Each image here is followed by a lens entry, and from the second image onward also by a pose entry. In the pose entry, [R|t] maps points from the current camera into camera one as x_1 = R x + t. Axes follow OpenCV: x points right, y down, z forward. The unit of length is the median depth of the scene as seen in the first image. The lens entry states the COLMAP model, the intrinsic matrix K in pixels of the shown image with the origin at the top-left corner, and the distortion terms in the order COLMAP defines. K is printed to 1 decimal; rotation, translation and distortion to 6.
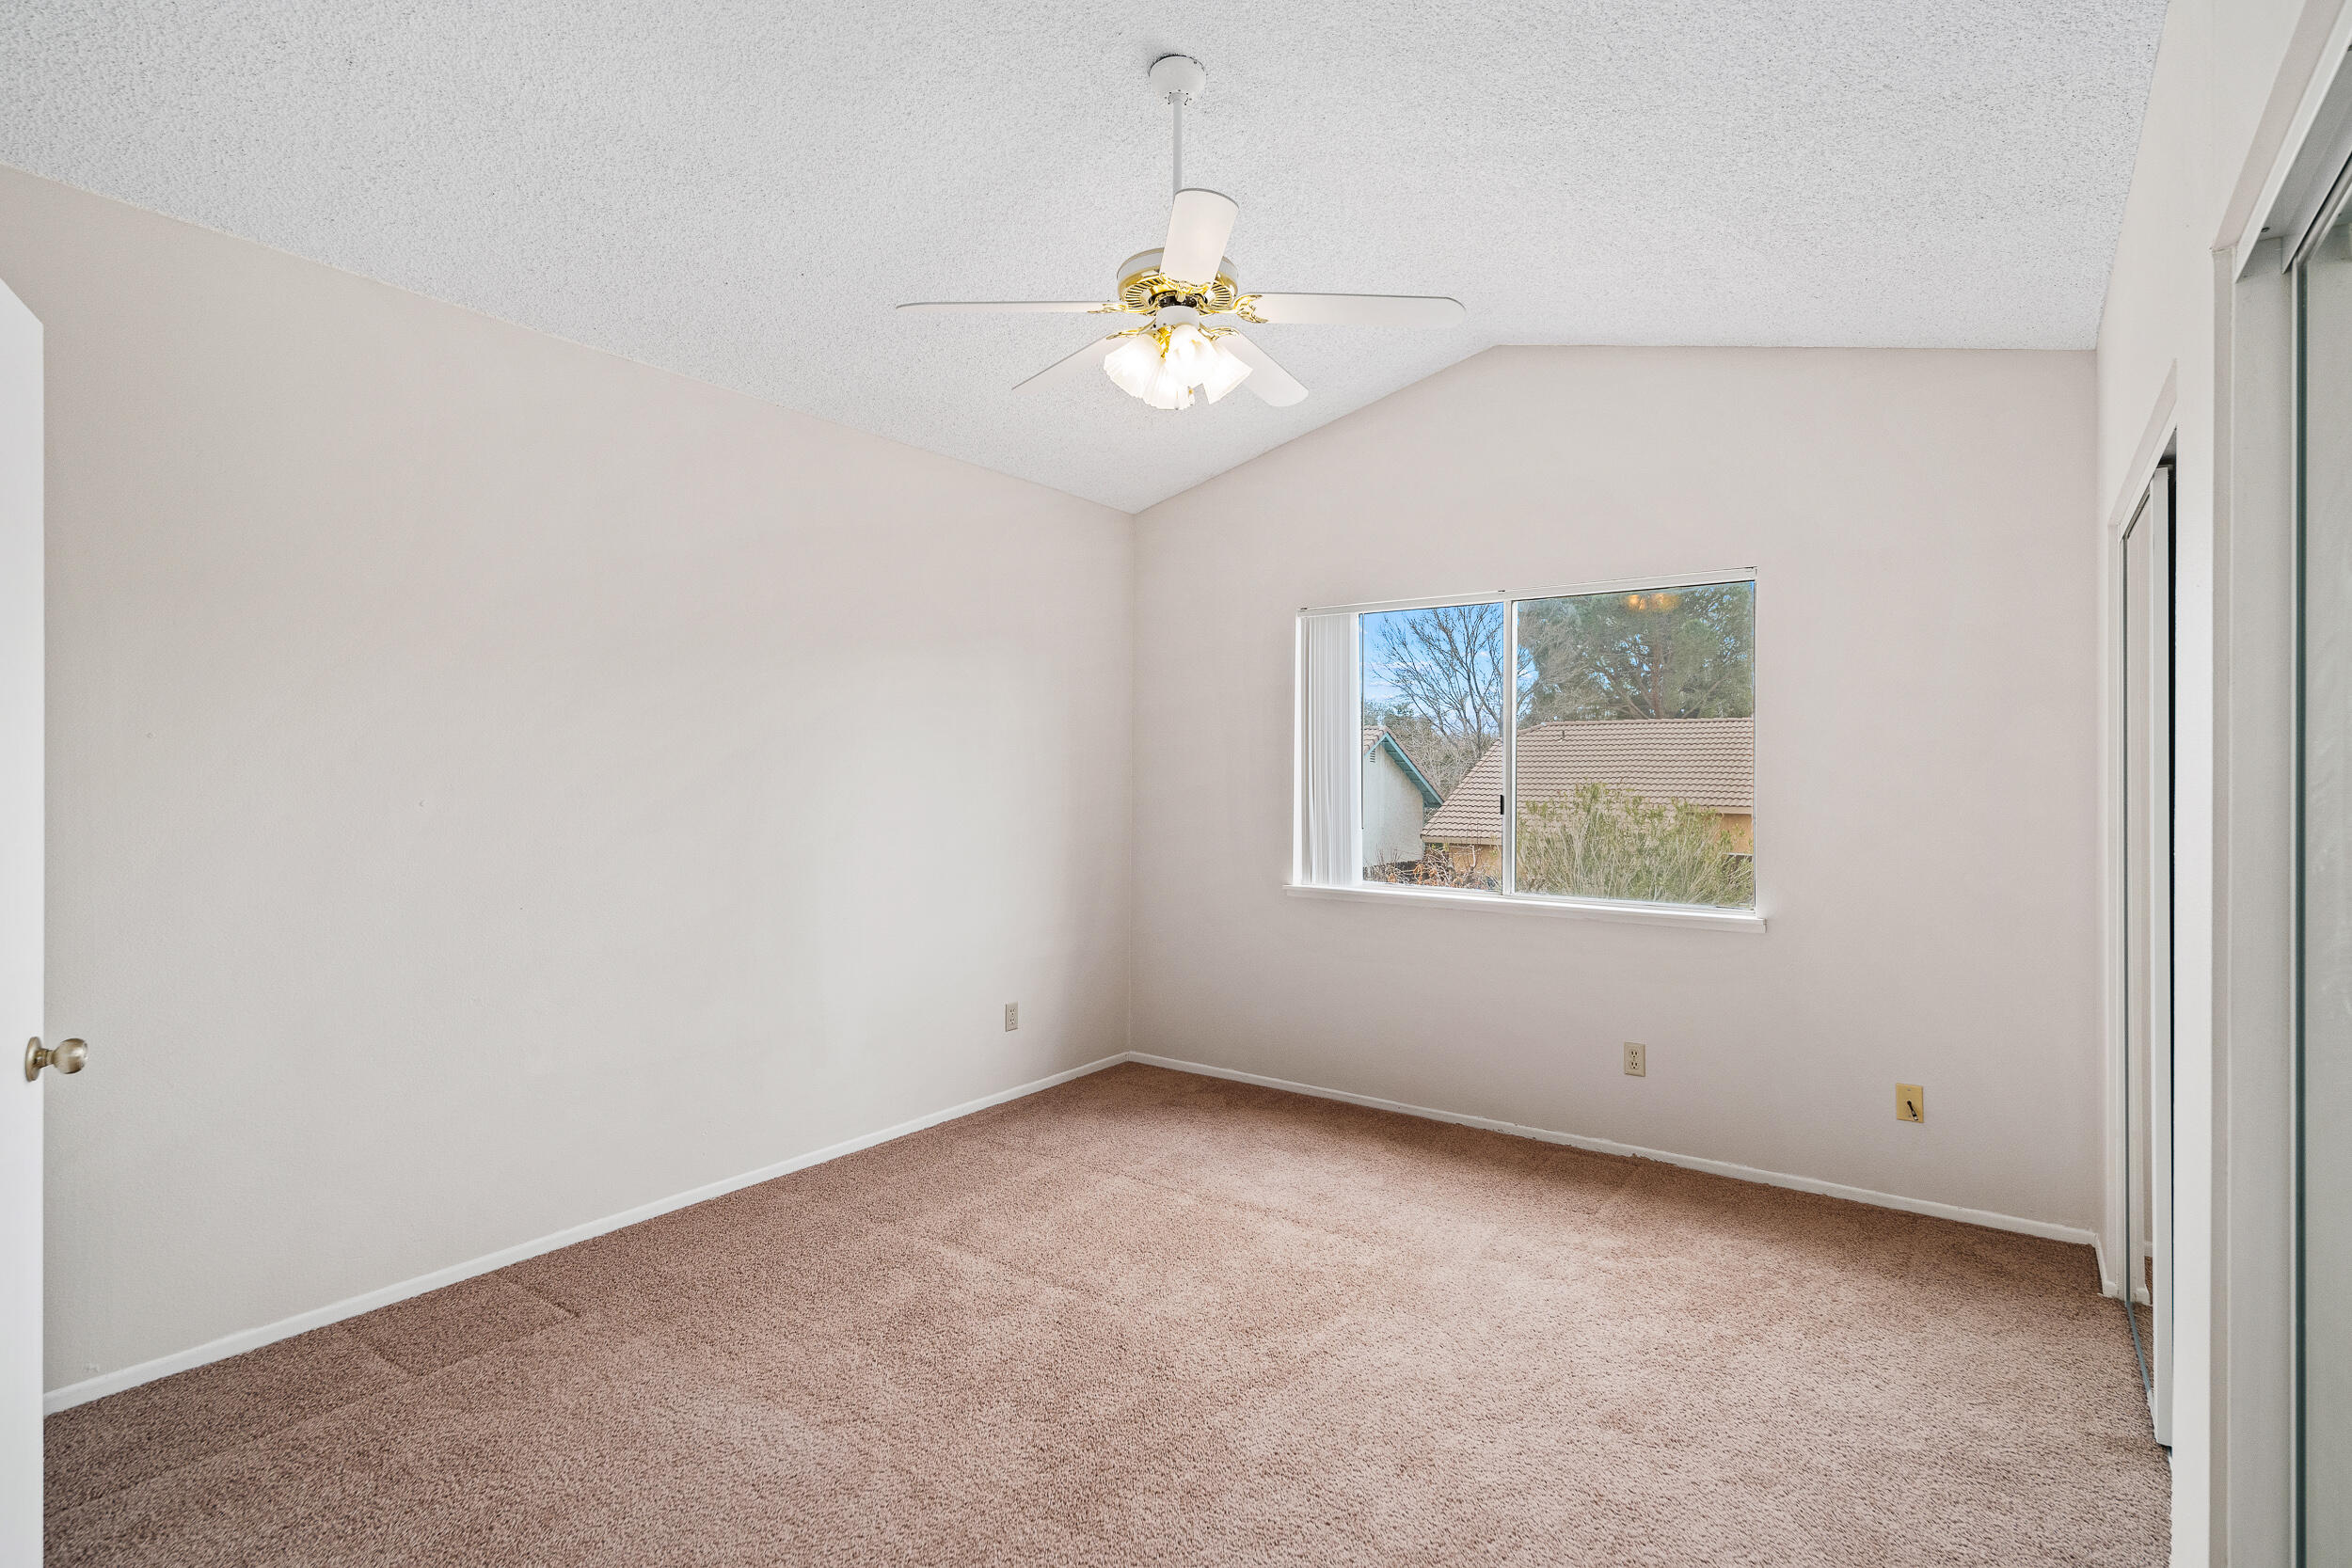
lens RADIAL K [[1143.1, 0, 1181.4], [0, 1143.1, 768.8], [0, 0, 1]] dist [0.000775, -0.000043]
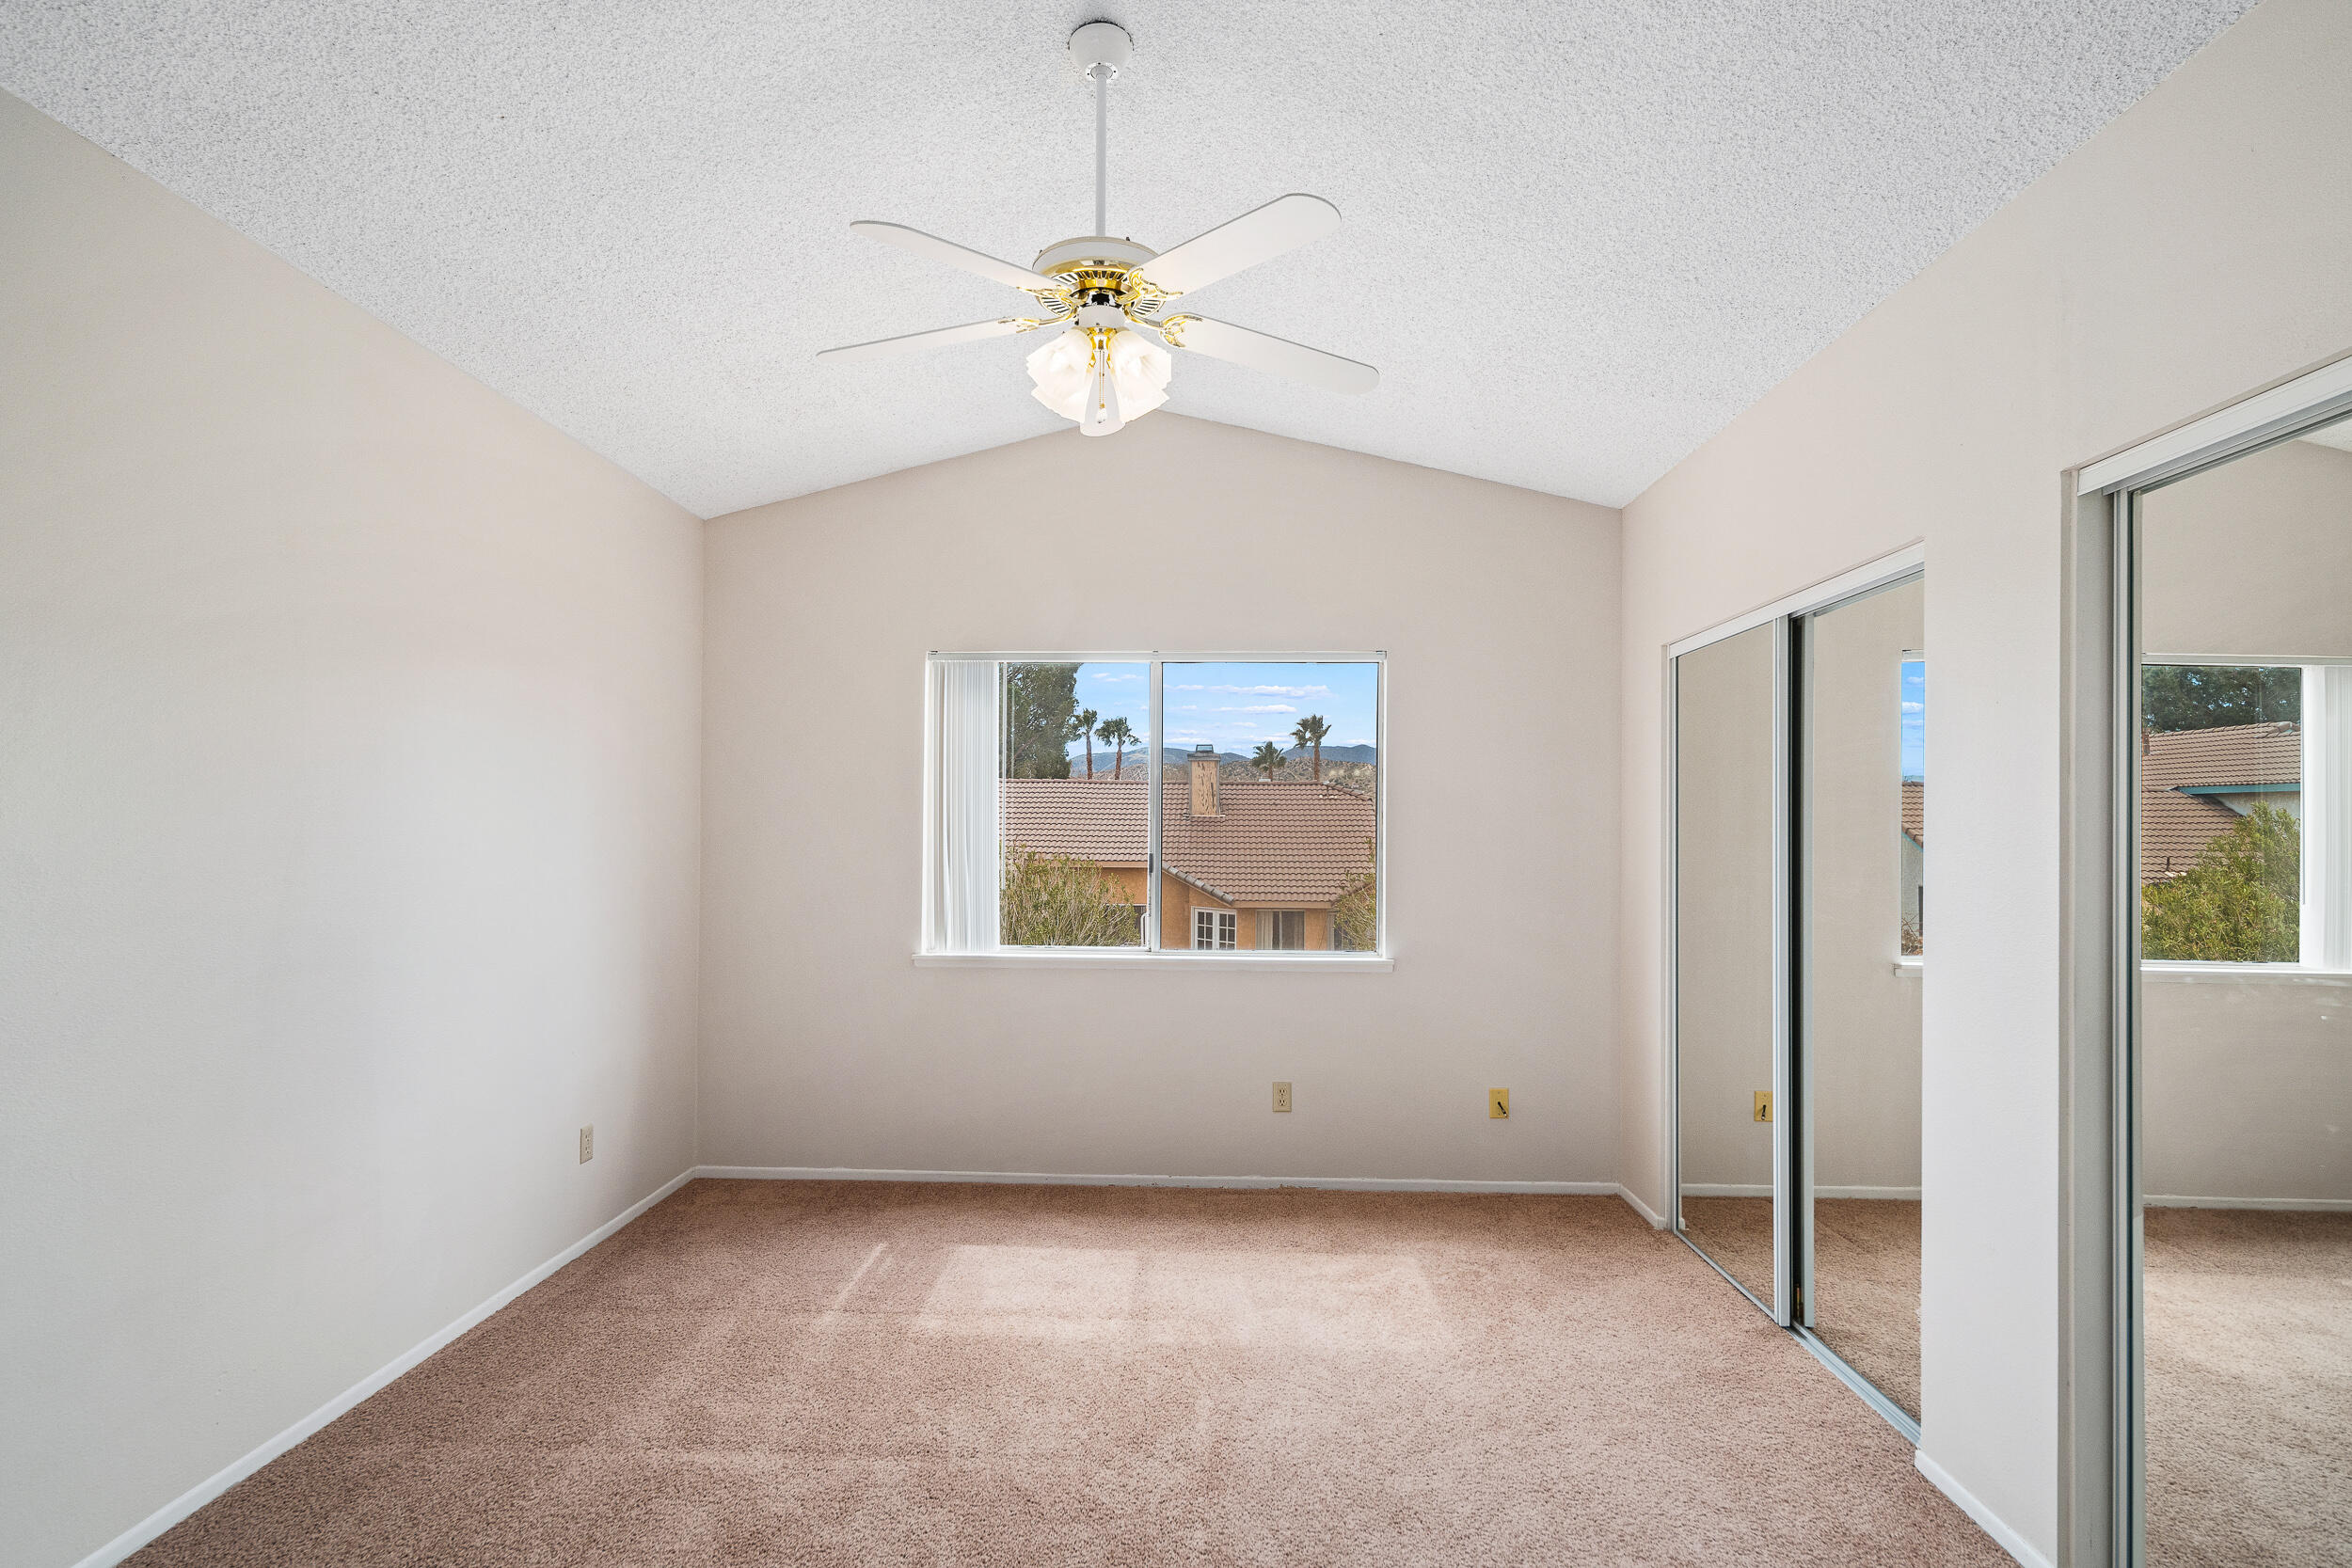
lens RADIAL K [[1162.3, 0, 1176.4], [0, 1162.3, 822.4], [0, 0, 1]] dist [0.000461, -0.000079]
pose [[0.834604, 0.004729, 0.550831, -0.326920], [-0.004253, 0.999989, -0.002140, -0.003022], [-0.550834, -0.000557, 0.834614, 0.153105]]
